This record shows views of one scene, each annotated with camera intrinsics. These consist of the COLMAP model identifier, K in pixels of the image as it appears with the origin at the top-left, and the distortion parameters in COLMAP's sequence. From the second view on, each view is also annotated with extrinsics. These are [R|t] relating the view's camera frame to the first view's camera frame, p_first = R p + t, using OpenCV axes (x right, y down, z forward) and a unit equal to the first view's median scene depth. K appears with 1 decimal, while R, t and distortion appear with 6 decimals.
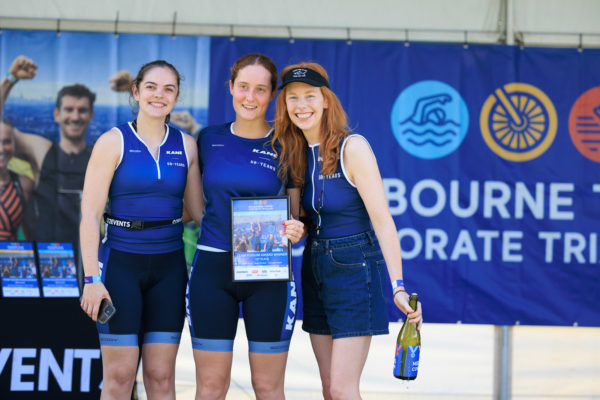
lens RADIAL K [[1638.1, 0, 300.0], [0, 1638.1, 200.0], [0, 0, 1]] dist [0.064288, -0.411328]
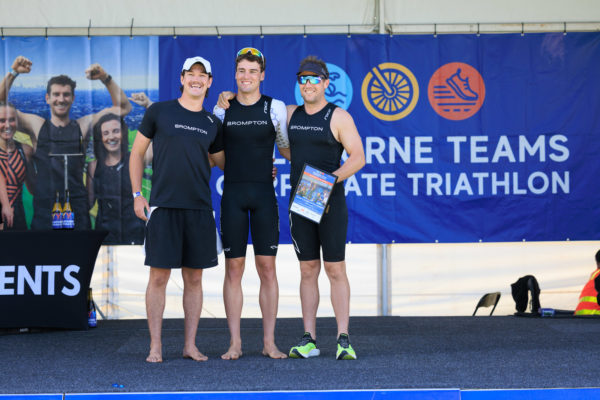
lens RADIAL K [[1503.7, 0, 300.0], [0, 1503.7, 200.0], [0, 0, 1]] dist [0.006896, -0.158530]
pose [[0.998625, -0.032437, -0.041190, 0.107767], [0.033850, 0.998845, 0.034091, -0.003523], [0.040036, -0.035438, 0.998570, -0.233024]]
